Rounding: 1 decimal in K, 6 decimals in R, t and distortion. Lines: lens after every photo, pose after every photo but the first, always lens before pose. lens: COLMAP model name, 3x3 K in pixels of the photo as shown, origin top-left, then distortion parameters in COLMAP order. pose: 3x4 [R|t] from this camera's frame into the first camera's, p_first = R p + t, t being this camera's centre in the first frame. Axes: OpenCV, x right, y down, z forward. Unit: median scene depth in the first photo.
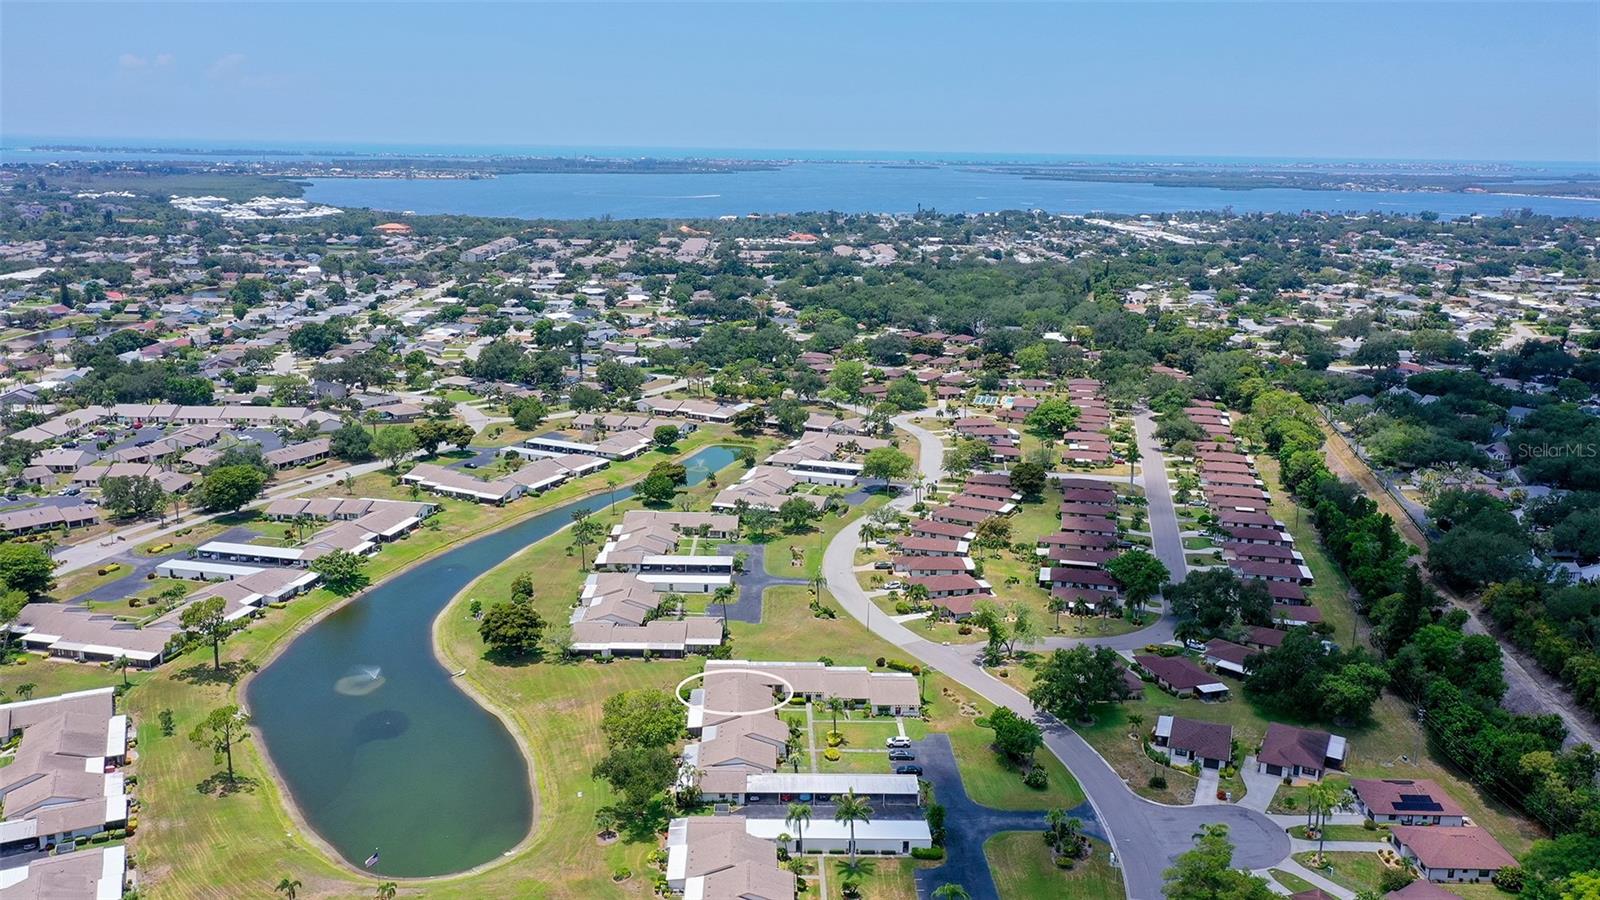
lens RADIAL K [[1291.9, 0, 800.0], [0, 1291.9, 450.0], [0, 0, 1]] dist [0.019495, 0.002063]
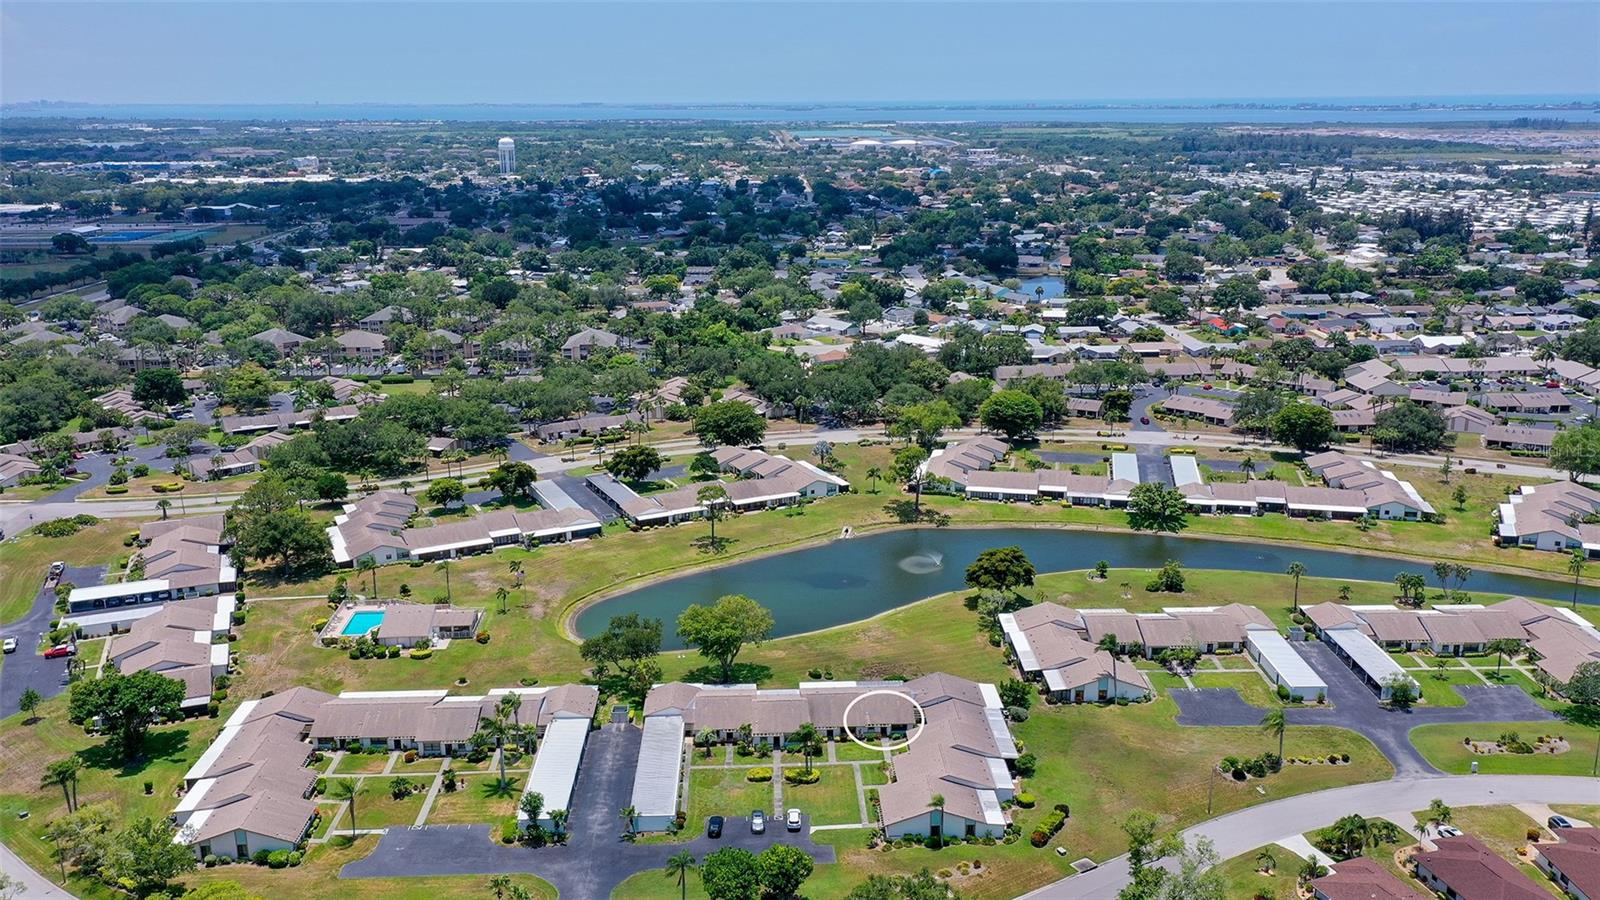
lens RADIAL K [[1291.9, 0, 800.0], [0, 1291.9, 450.0], [0, 0, 1]] dist [0.019495, 0.002063]
pose [[0.000682, 0.246613, -0.969114, 0.536695], [-0.222621, 0.944831, 0.240278, -0.111131], [0.974905, 0.215581, 0.055546, 0.662041]]
